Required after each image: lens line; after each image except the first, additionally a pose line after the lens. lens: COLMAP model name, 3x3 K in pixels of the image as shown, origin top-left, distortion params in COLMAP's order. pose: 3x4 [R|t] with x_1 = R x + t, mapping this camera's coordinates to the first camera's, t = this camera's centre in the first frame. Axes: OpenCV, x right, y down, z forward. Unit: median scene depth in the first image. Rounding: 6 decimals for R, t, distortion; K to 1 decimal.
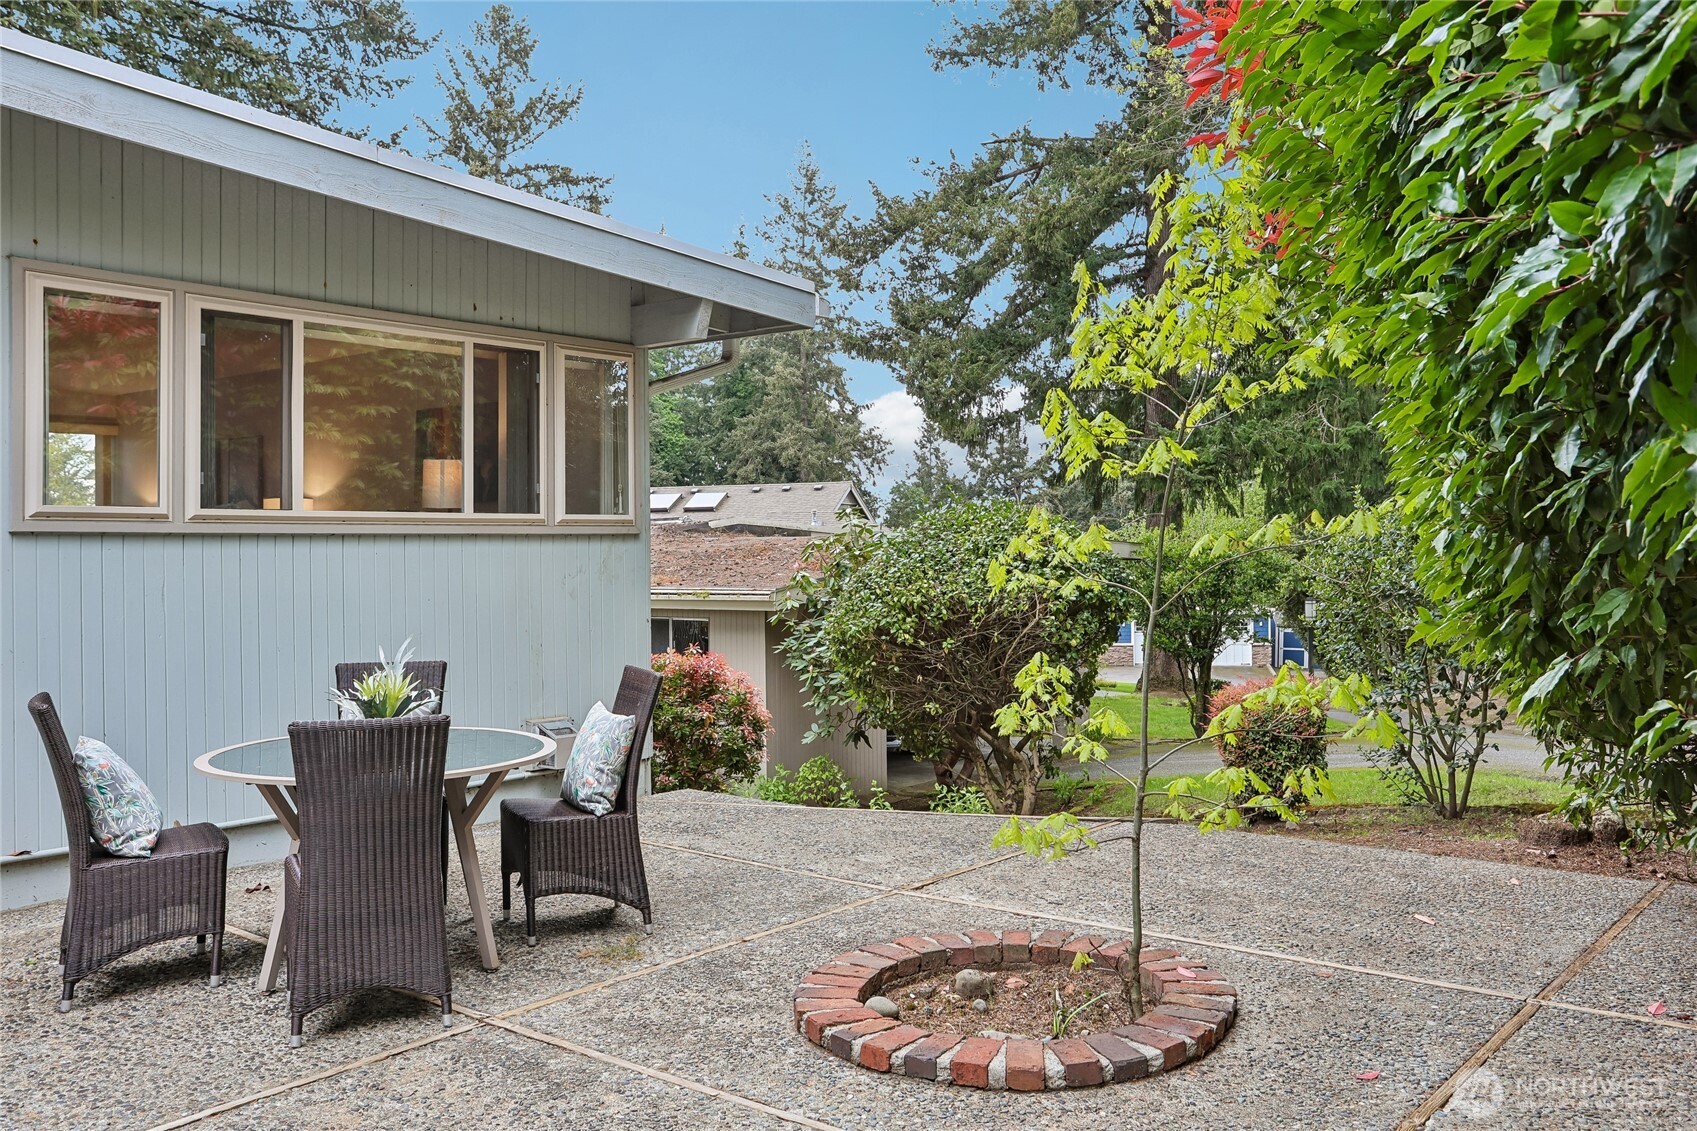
lens RADIAL K [[1425.3, 0, 848.5], [0, 1425.3, 565.5], [0, 0, 1]] dist [-0.003043, -0.001423]
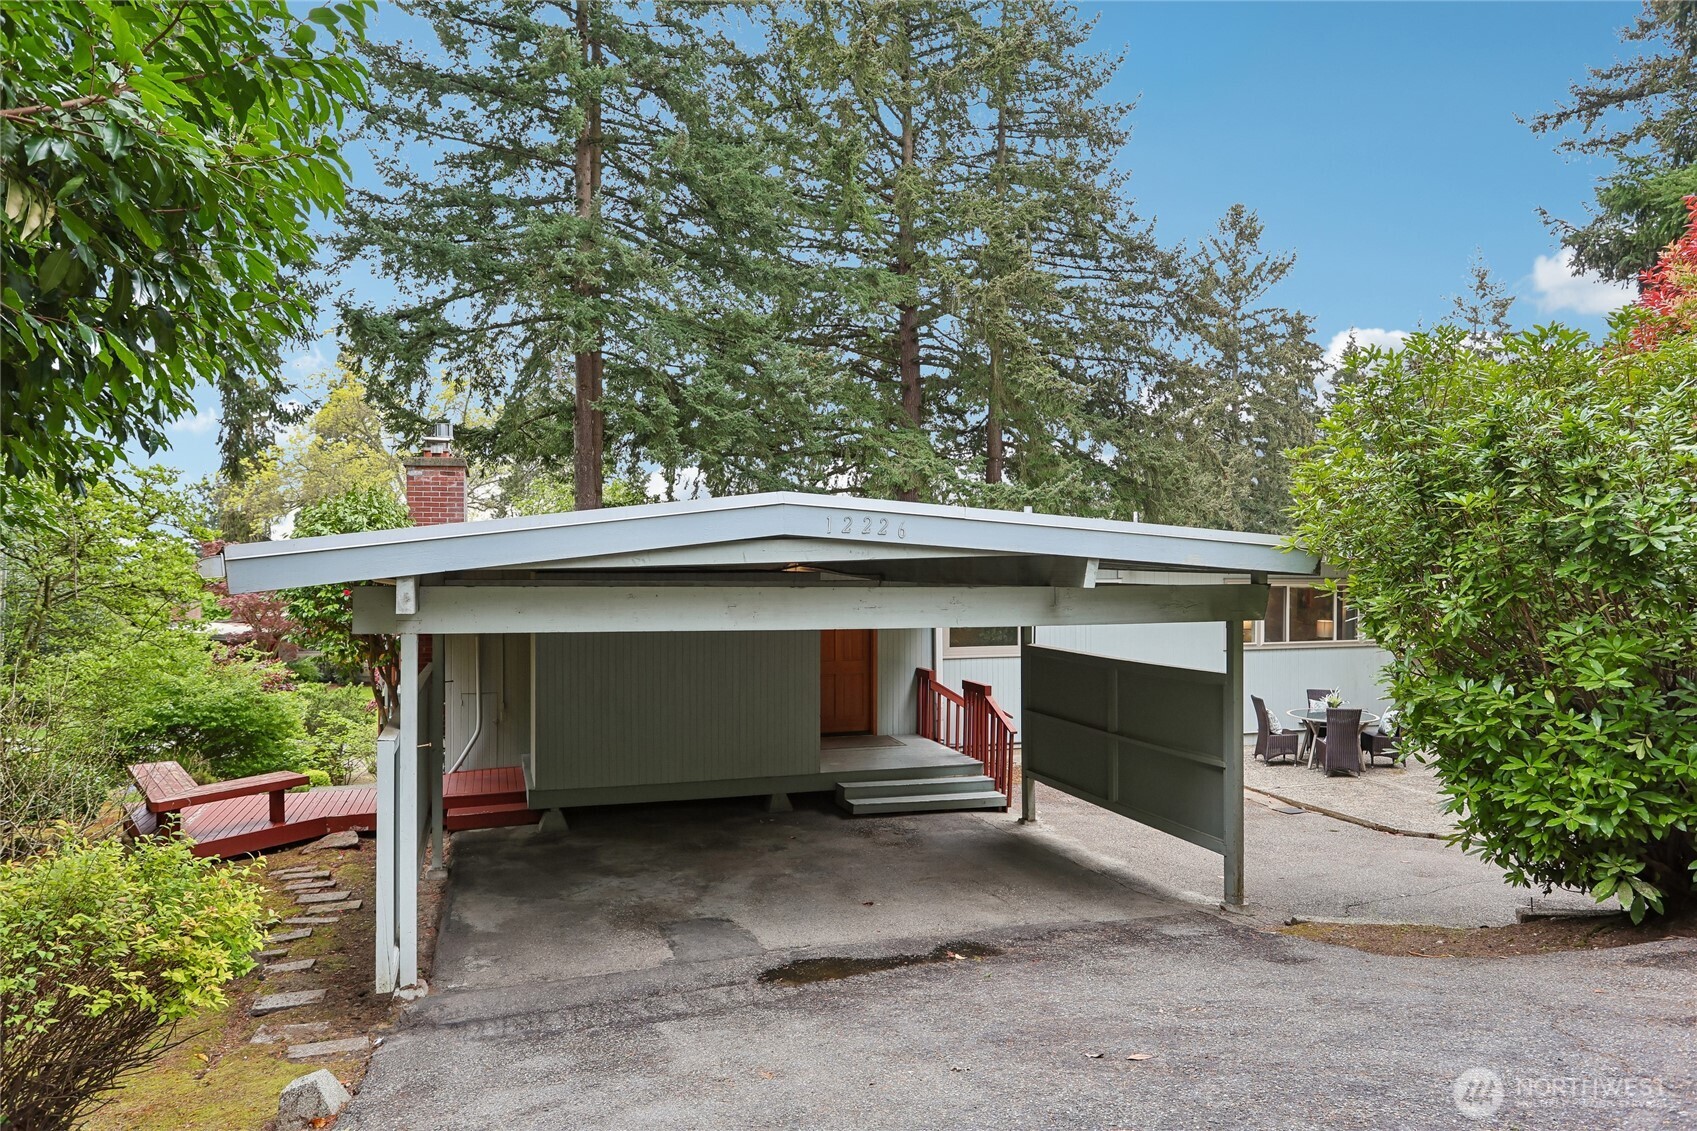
lens RADIAL K [[1078.1, 0, 848.5], [0, 1078.1, 565.5], [0, 0, 1]] dist [0.000427, -0.000464]
pose [[0.847990, 0.007311, -0.529962, 0.094072], [-0.008050, 0.999967, 0.000914, -0.226661], [0.529951, 0.003491, 0.848021, -1.857087]]
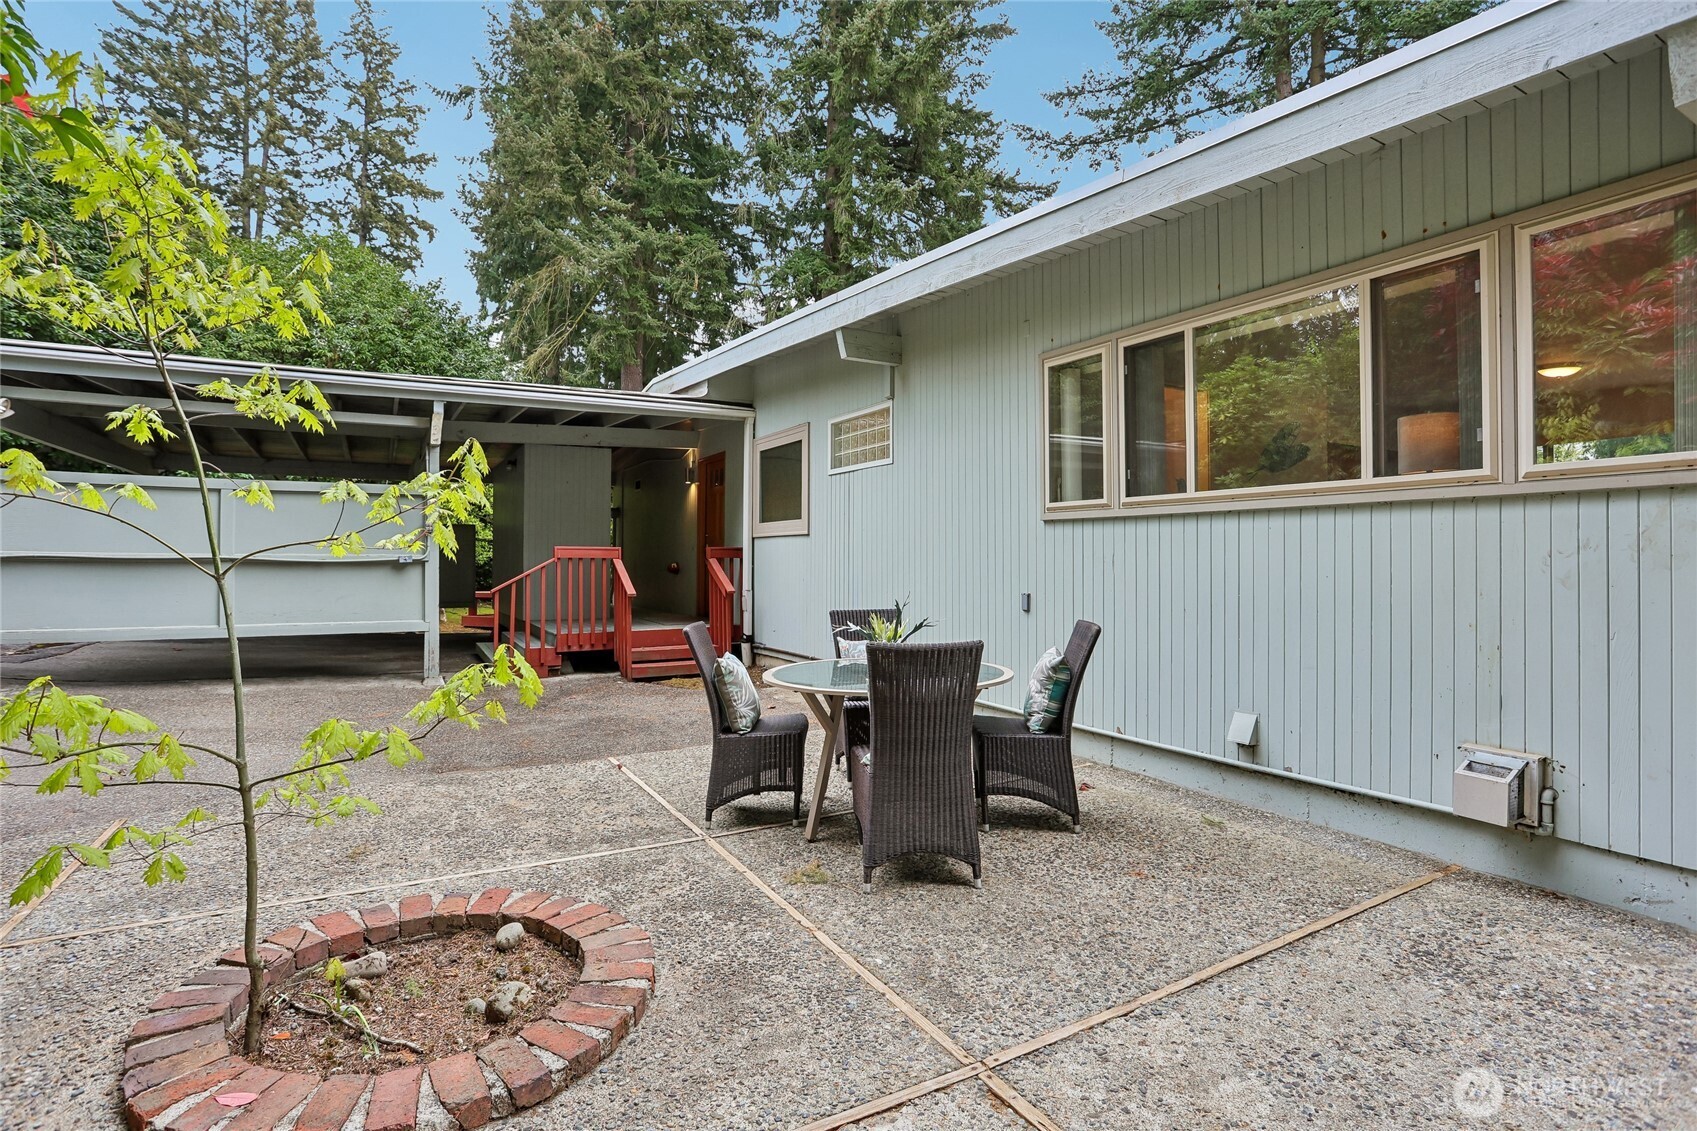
lens RADIAL K [[828.9, 0, 848.5], [0, 828.9, 565.5], [0, 0, 1]] dist [-0.022933, 0.000145]
pose [[-0.380026, 0.050465, -0.923598, 0.367117], [0.026507, 0.998695, 0.043661, -0.016690], [0.924596, -0.007889, -0.380867, 1.035056]]
